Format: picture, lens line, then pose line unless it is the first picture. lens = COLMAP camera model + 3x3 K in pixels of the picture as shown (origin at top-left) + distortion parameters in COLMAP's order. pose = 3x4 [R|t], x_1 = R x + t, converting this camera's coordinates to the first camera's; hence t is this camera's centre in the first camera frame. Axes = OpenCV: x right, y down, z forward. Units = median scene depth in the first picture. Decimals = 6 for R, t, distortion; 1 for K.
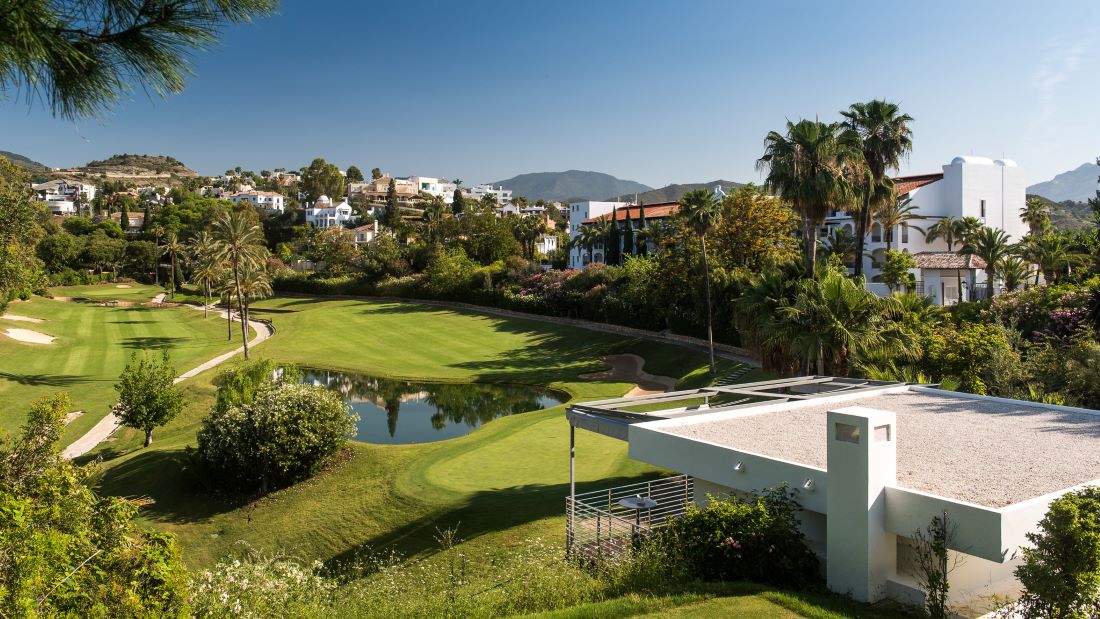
lens RADIAL K [[884.8, 0, 549.3], [0, 884.8, 253.9], [0, 0, 1]] dist [-0.011174, -0.009094]
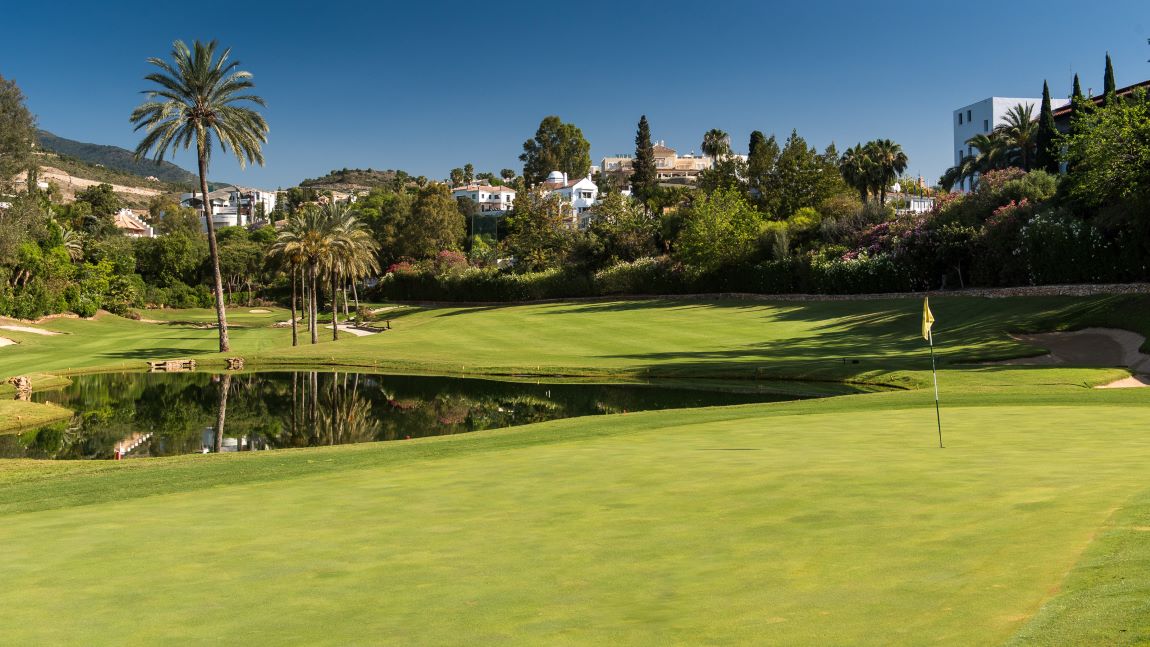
lens RADIAL K [[1246.8, 0, 575.4], [0, 1246.8, 291.1], [0, 0, 1]] dist [-0.017564, 0.009694]
pose [[0.958764, -0.013802, -0.283867, 0.016364], [0.008756, 0.999780, -0.019037, 0.060740], [0.284067, 0.015767, 0.958675, 0.247045]]
